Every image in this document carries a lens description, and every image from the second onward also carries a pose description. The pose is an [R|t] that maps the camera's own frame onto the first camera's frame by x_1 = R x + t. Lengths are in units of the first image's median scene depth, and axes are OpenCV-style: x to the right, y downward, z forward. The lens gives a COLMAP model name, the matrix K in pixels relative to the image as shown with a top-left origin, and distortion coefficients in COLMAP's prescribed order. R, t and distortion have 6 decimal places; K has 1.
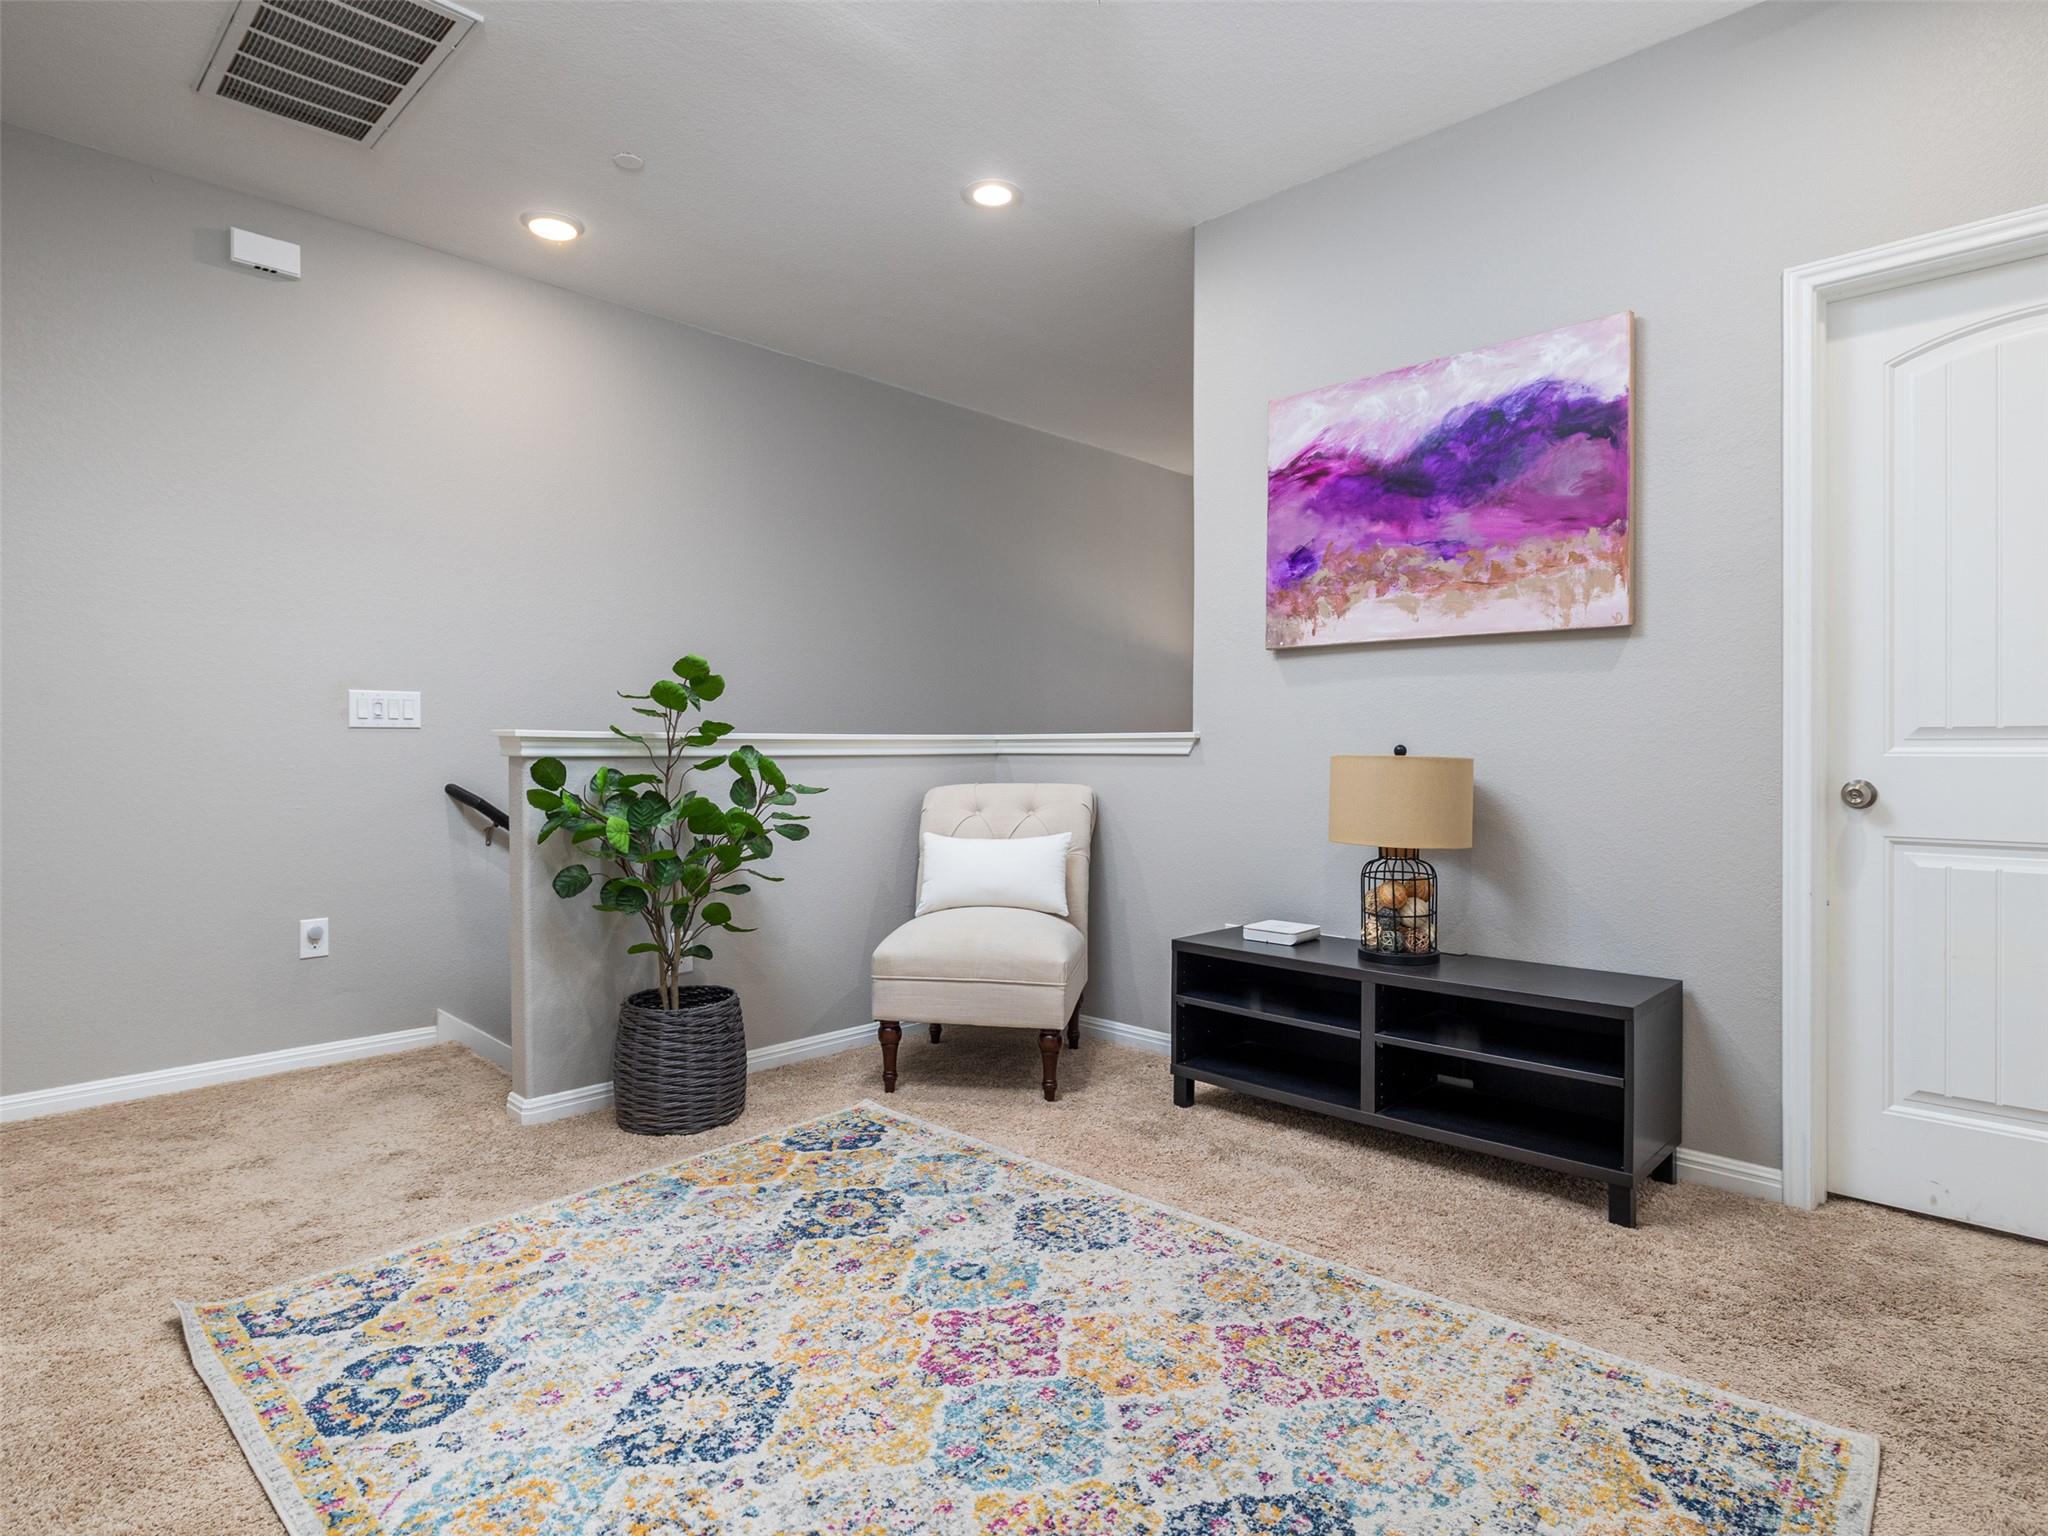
lens RADIAL K [[1121.6, 0, 1024.6], [0, 1121.6, 753.9], [0, 0, 1]] dist [-0.003325, 0.000401]
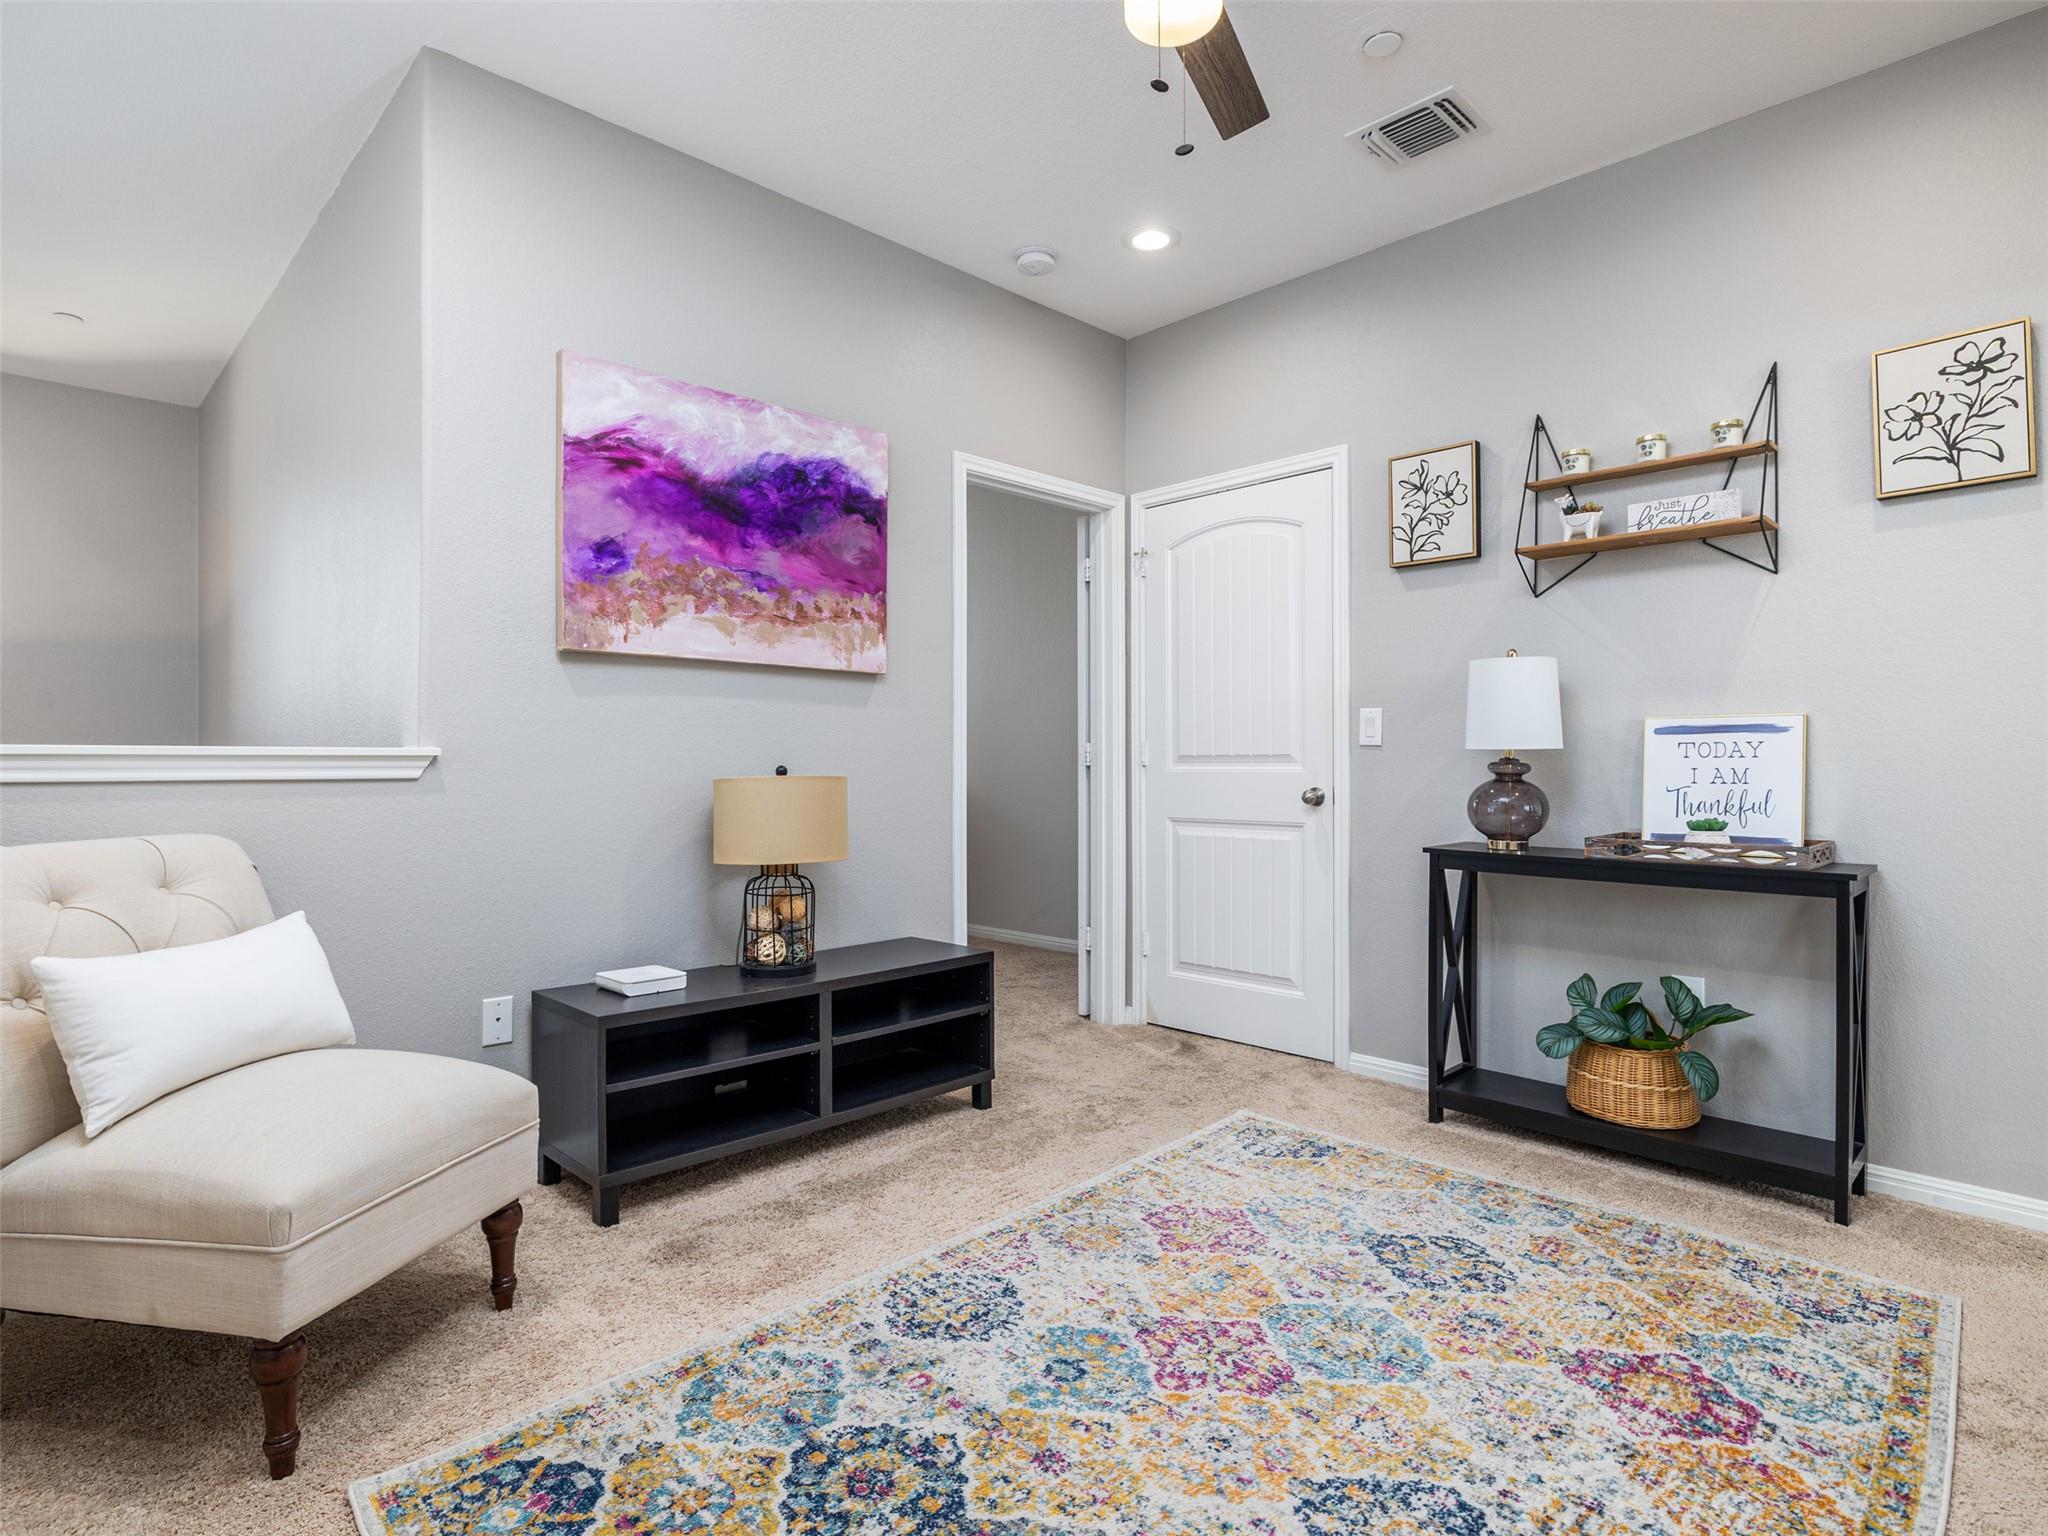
lens RADIAL K [[1073.2, 0, 1024.0], [0, 1073.2, 768.0], [0, 0, 1]] dist [-0.012202, 0.000267]
pose [[0.020457, -0.003593, 0.999784, -0.677140], [0.007292, 0.999967, 0.003445, -0.007827], [-0.999764, 0.007220, 0.020483, 0.777501]]
